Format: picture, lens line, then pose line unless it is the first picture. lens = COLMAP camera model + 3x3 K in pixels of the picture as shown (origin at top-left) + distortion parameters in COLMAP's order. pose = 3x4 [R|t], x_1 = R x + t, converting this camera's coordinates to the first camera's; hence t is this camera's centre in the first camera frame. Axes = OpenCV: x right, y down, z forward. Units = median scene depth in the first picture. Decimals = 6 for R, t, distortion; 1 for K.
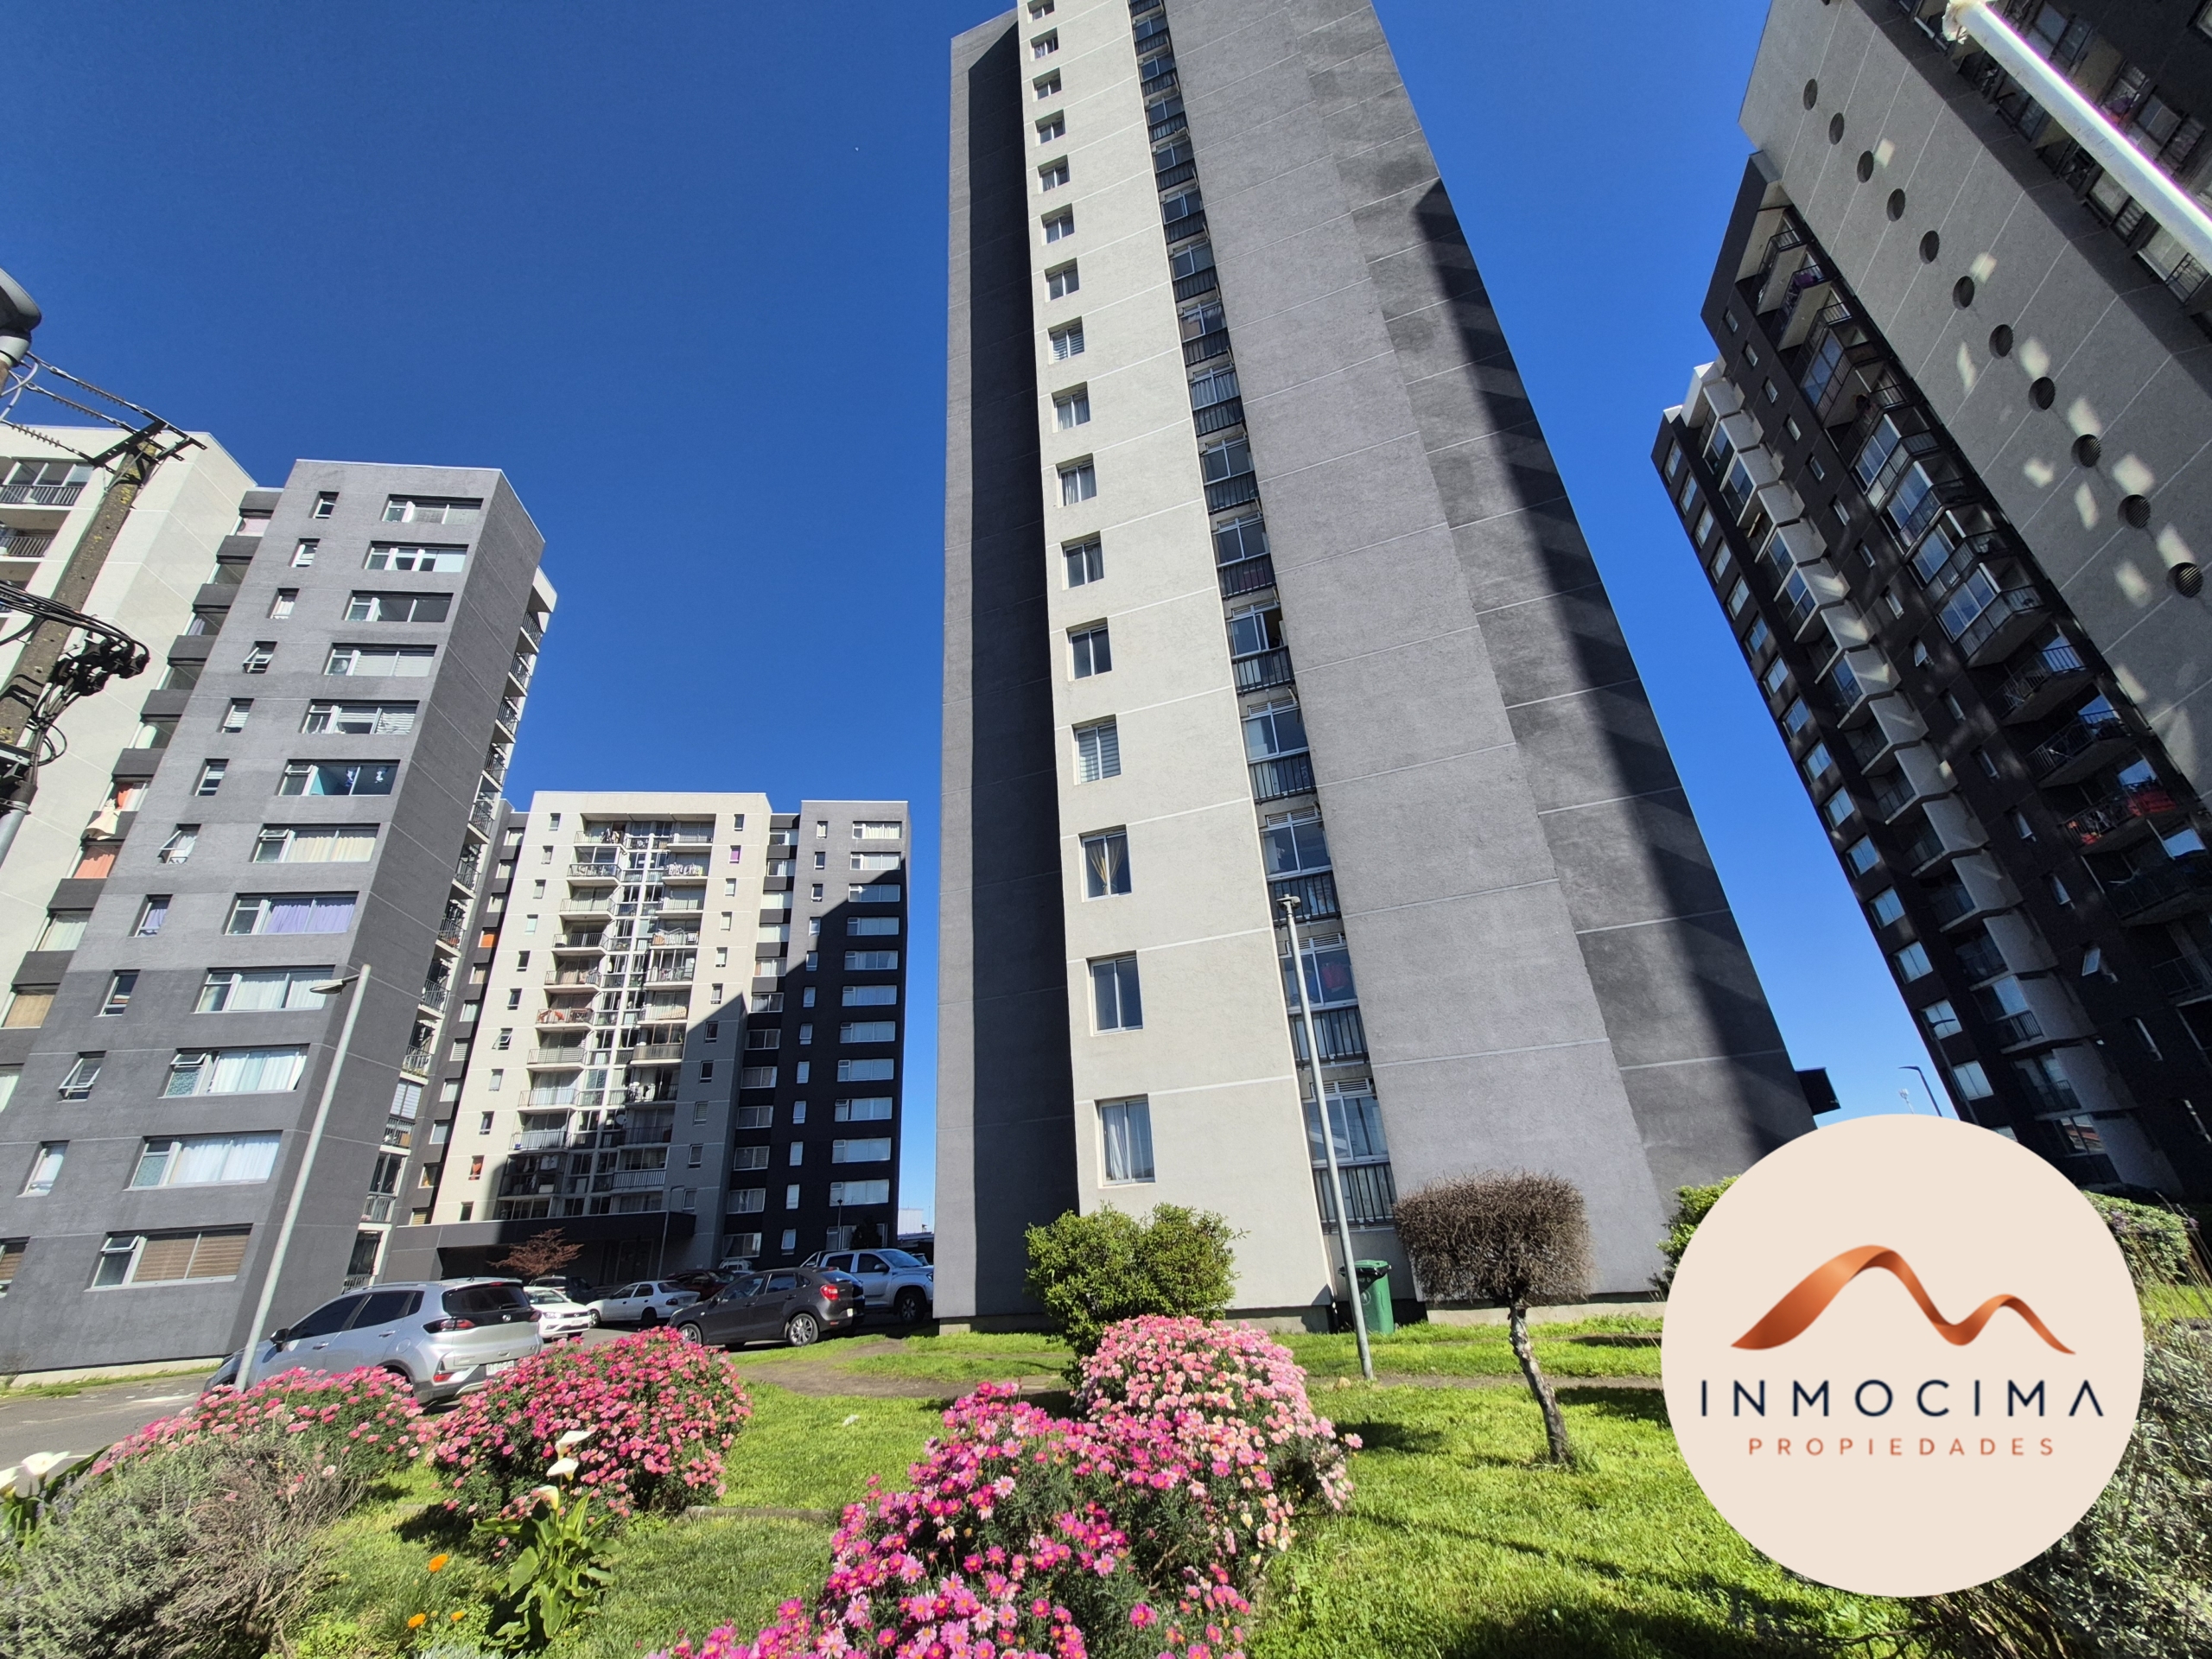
lens RADIAL K [[867.9, 0, 1093.5], [0, 867.9, 849.5], [0, 0, 1]] dist [0.013742, -0.005237]
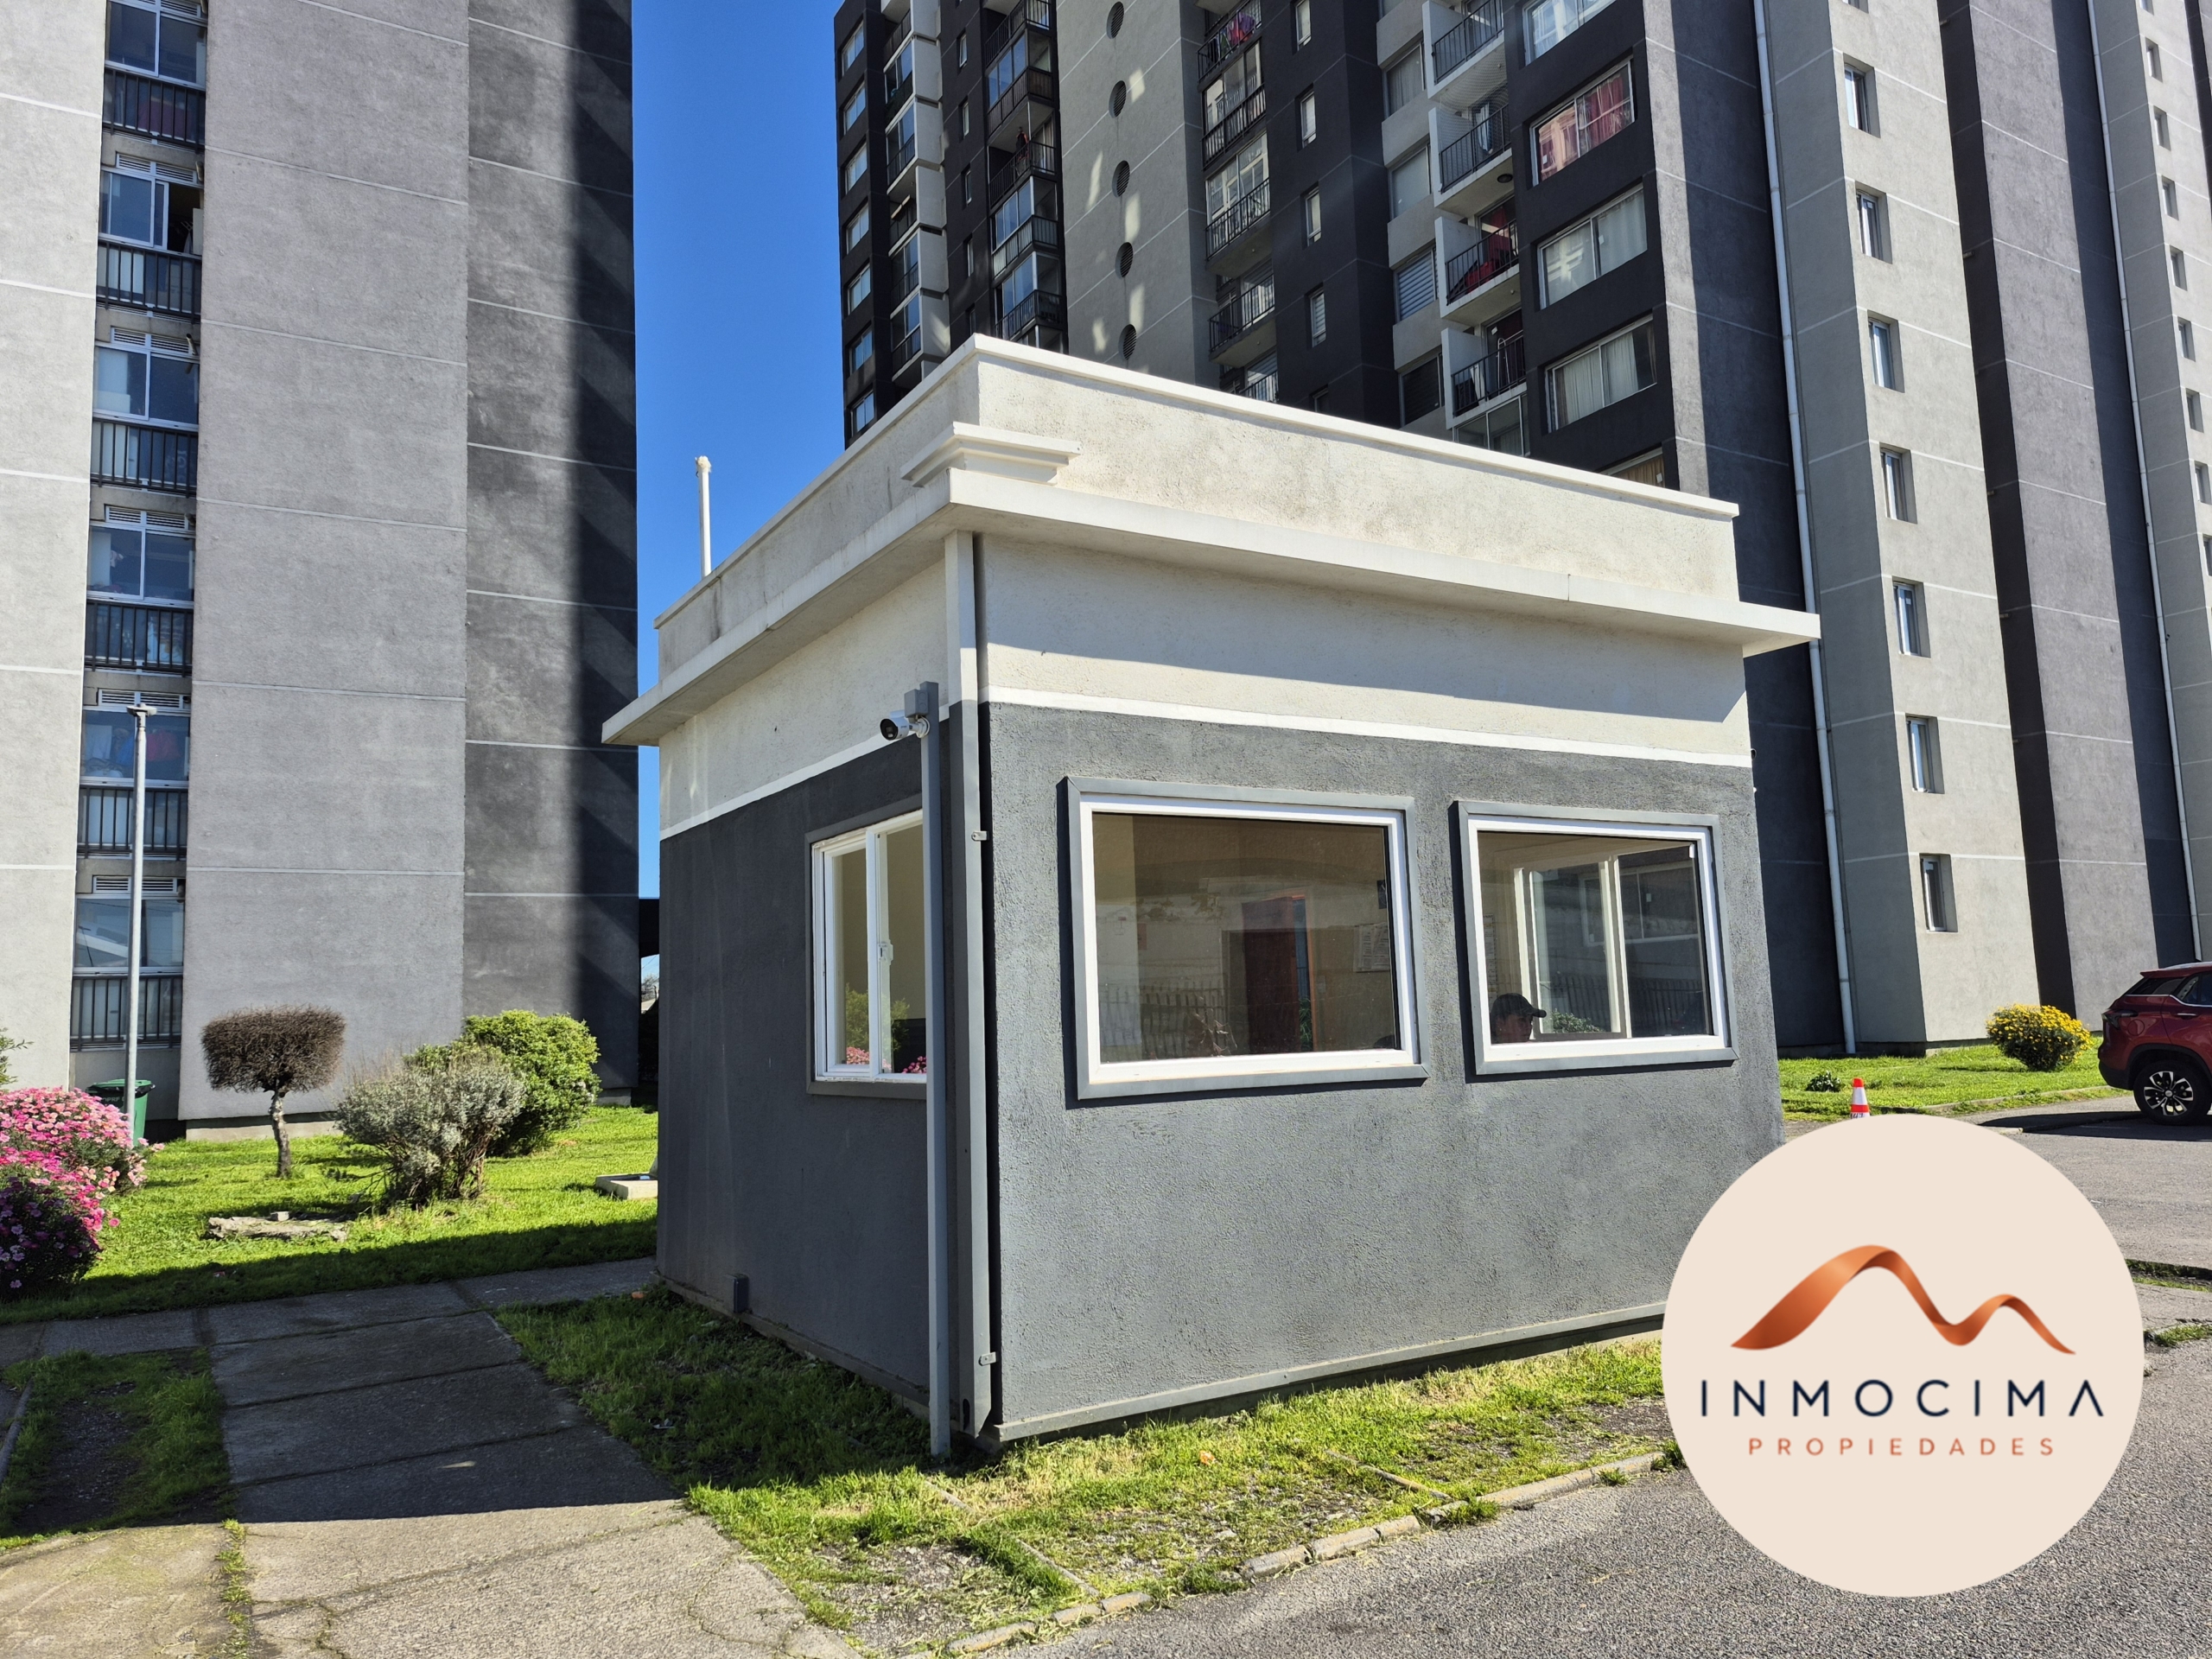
lens RADIAL K [[1548.4, 0, 1116.4], [0, 1548.4, 841.7], [0, 0, 1]] dist [0.067225, -0.060234]
pose [[0.642969, 0.127807, 0.755153, -0.218254], [-0.324339, 0.938640, 0.117295, -0.210541], [-0.693826, -0.320343, 0.644969, -0.511185]]
